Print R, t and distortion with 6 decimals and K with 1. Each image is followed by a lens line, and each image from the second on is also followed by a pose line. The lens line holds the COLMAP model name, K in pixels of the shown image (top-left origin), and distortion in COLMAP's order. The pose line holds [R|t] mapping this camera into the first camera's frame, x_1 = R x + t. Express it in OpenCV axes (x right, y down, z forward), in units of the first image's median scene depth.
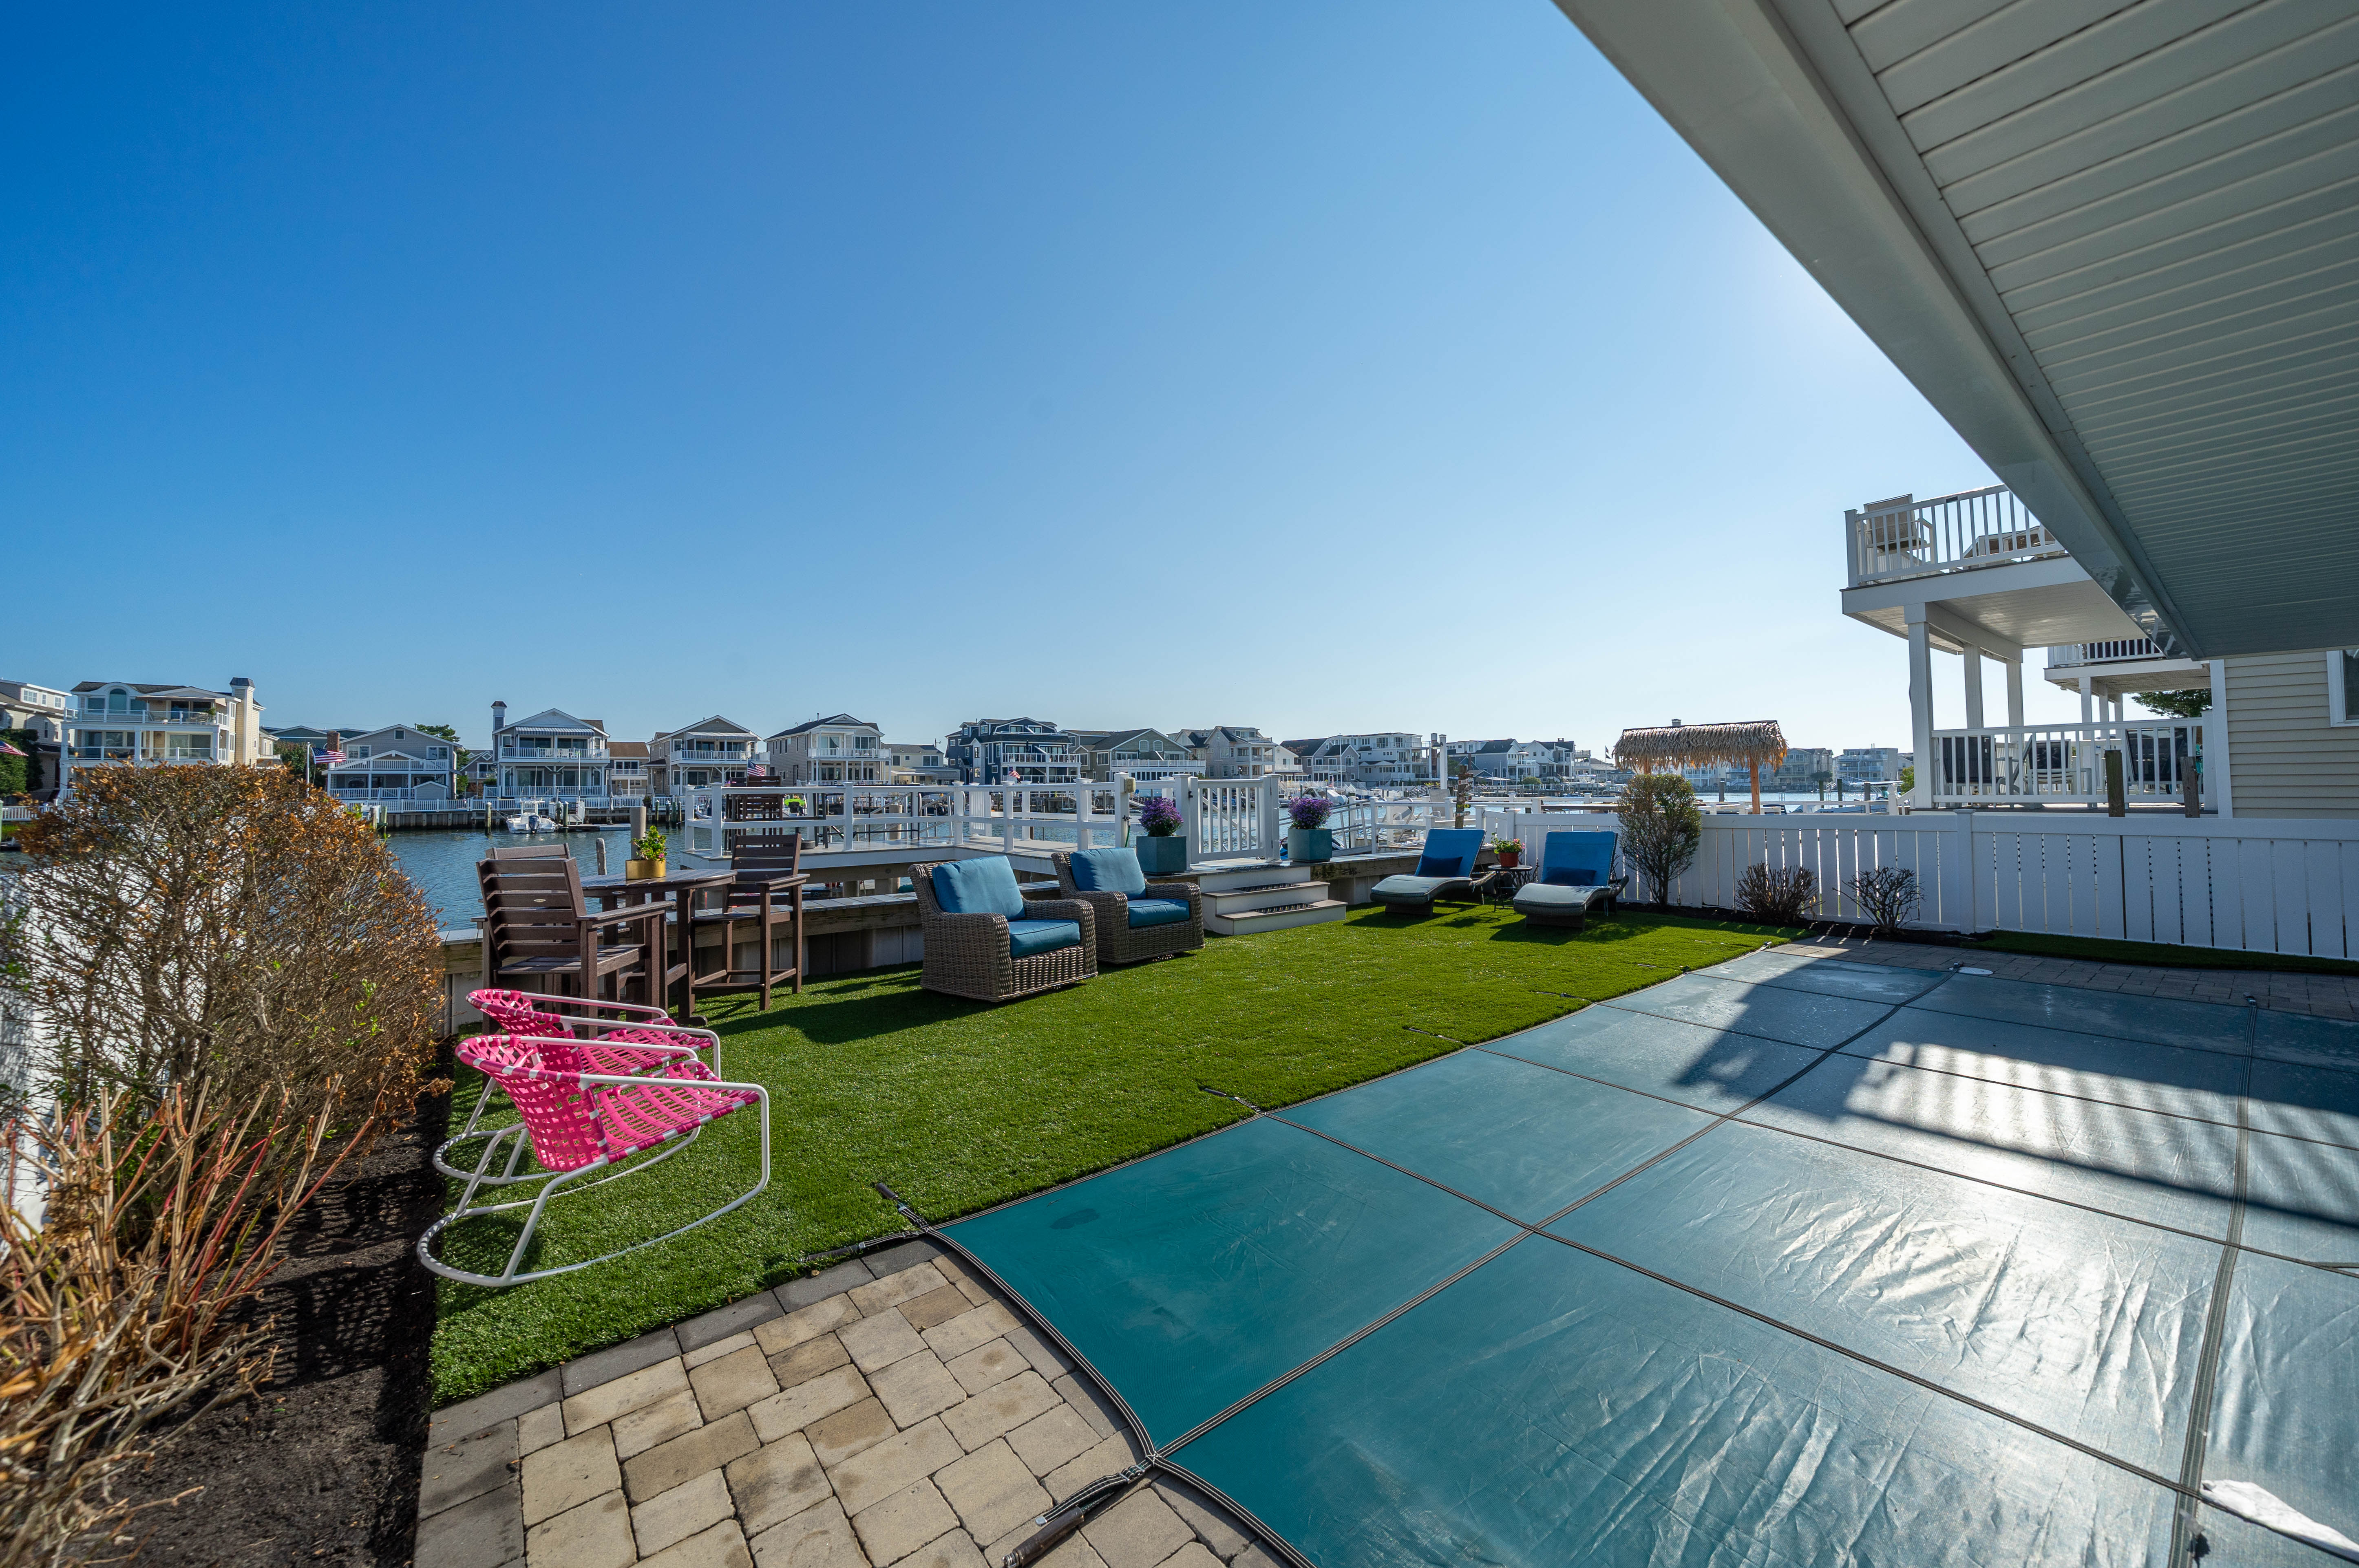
lens RADIAL K [[915.5, 0, 1179.5], [0, 915.5, 784.0], [0, 0, 1]] dist [0.000015, -0.000031]
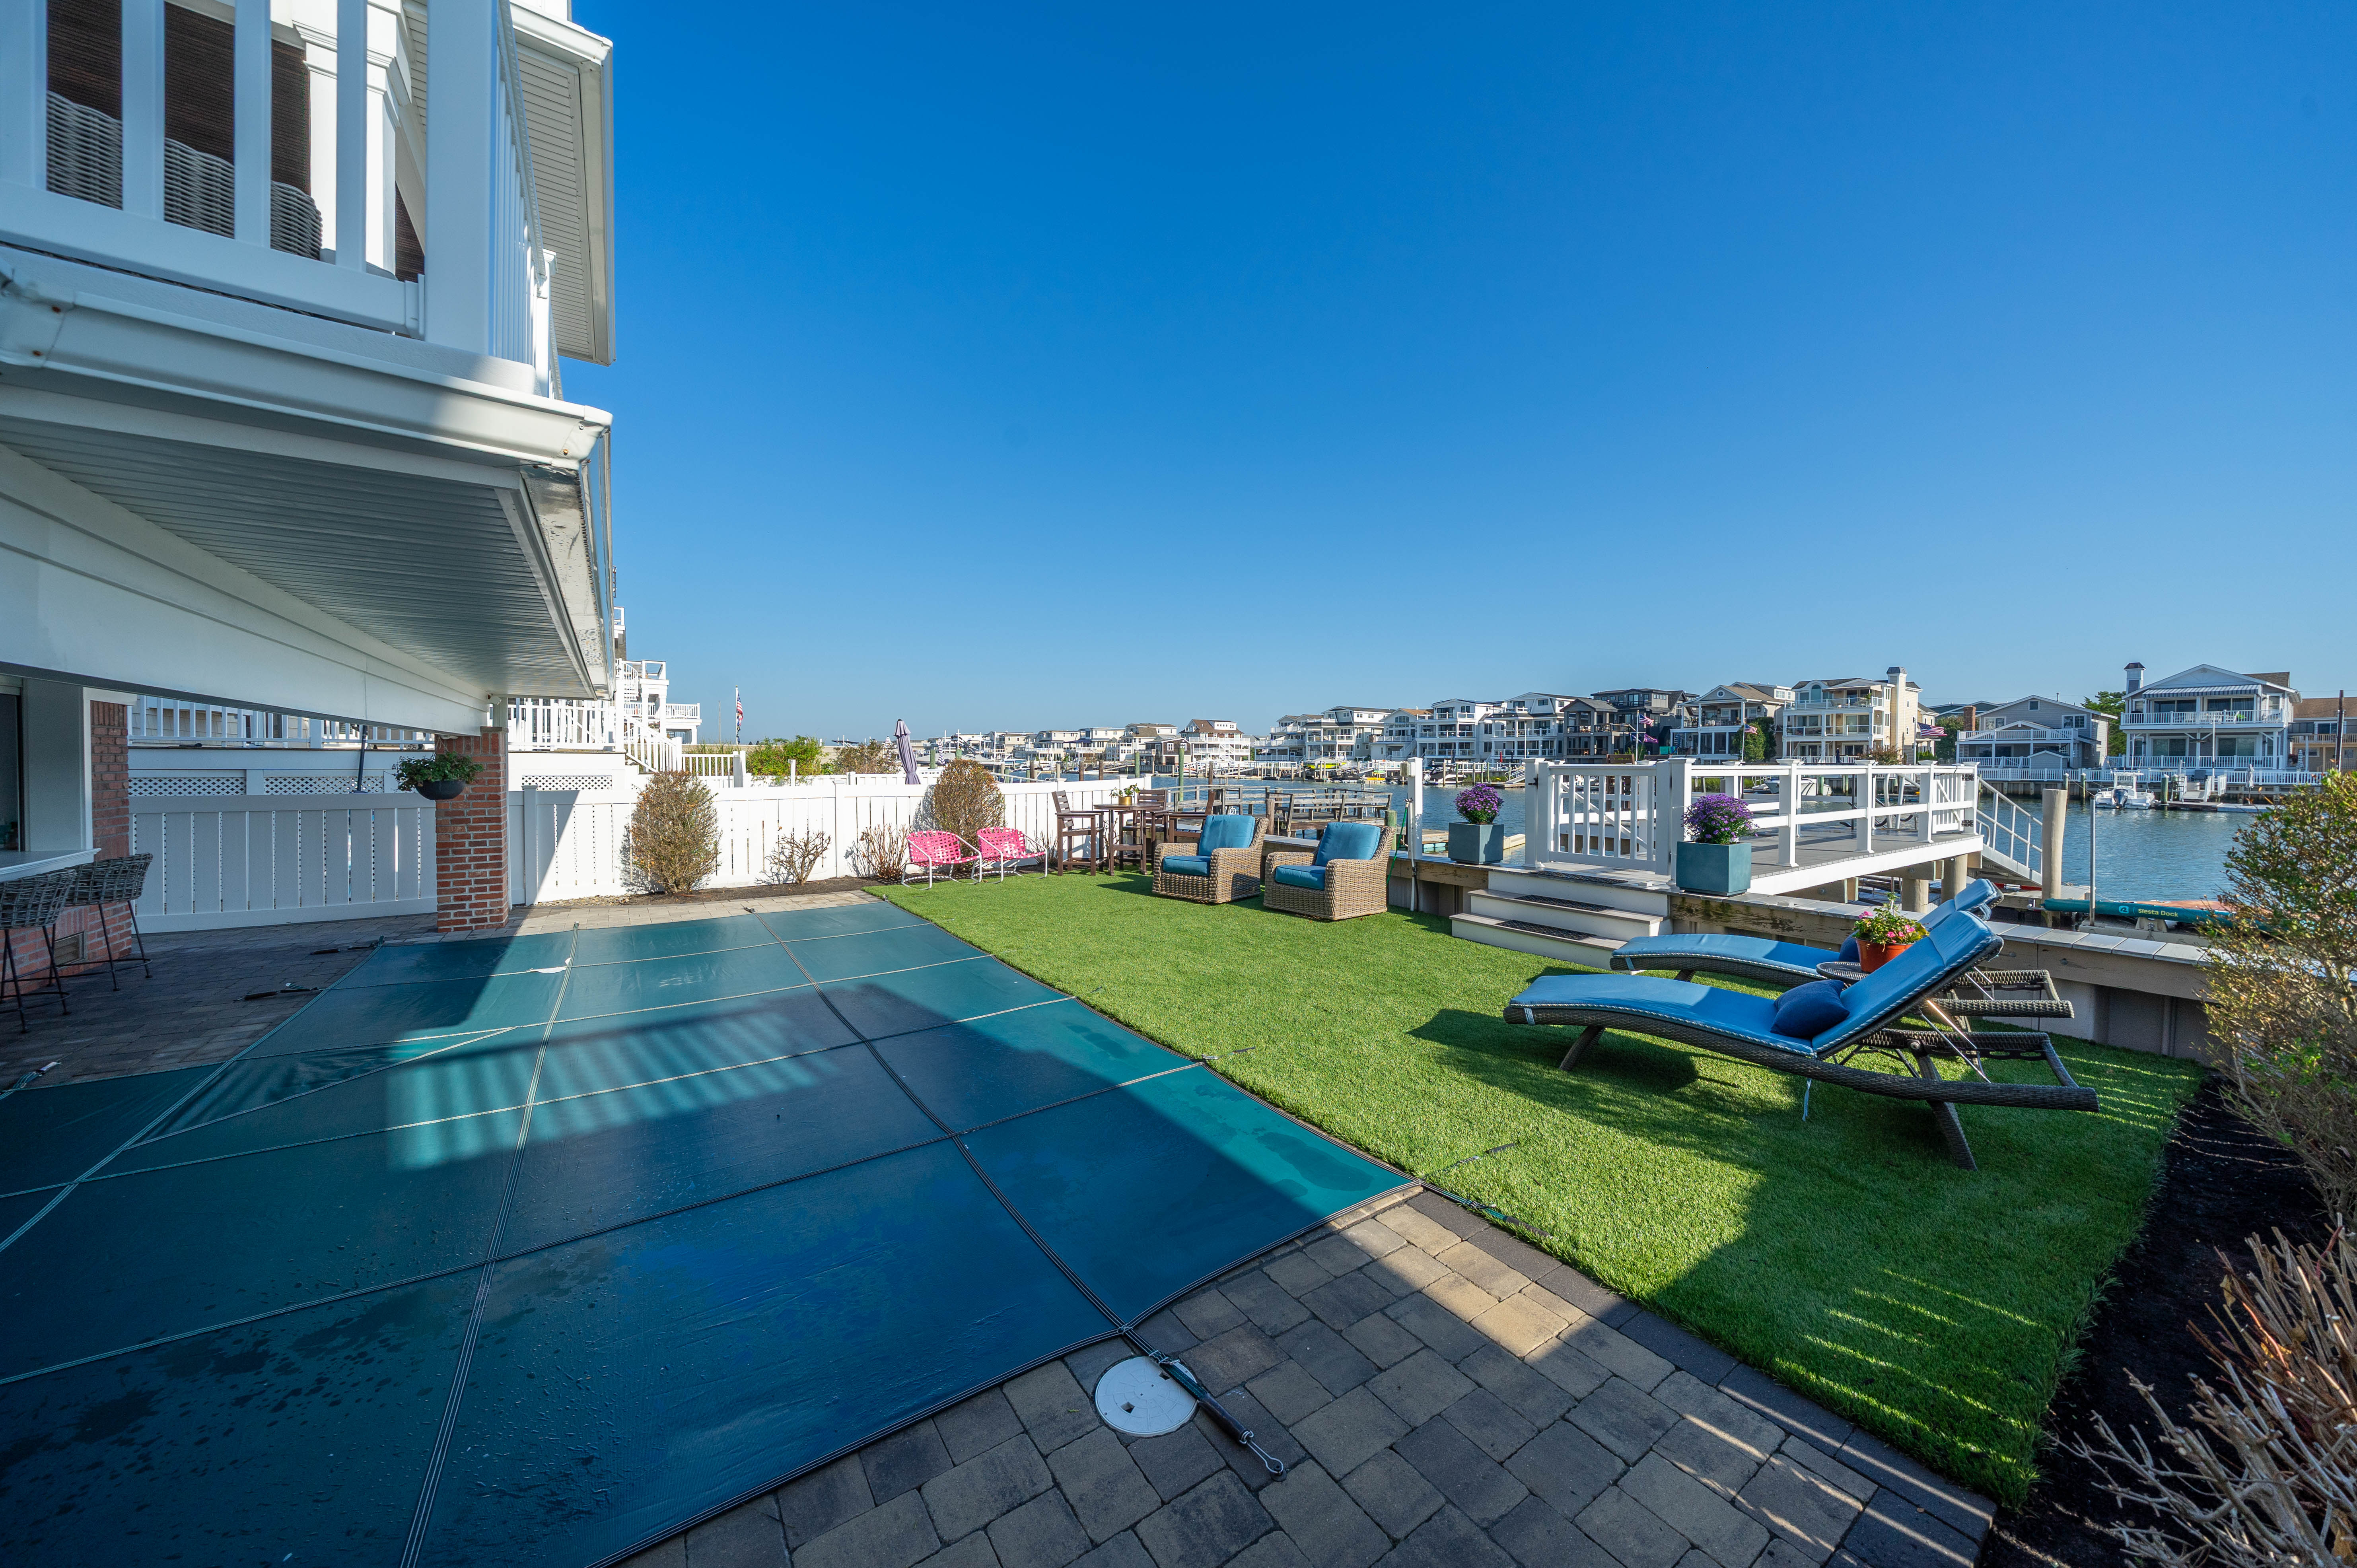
lens RADIAL K [[796.3, 0, 1178.5], [0, 796.3, 784.0], [0, 0, 1]] dist [-0.000483, -0.000035]
pose [[-0.034461, 0.039202, -0.998637, 0.087236], [0.001549, 0.999231, 0.039172, -0.002037], [0.999405, -0.000197, -0.034495, 0.075809]]
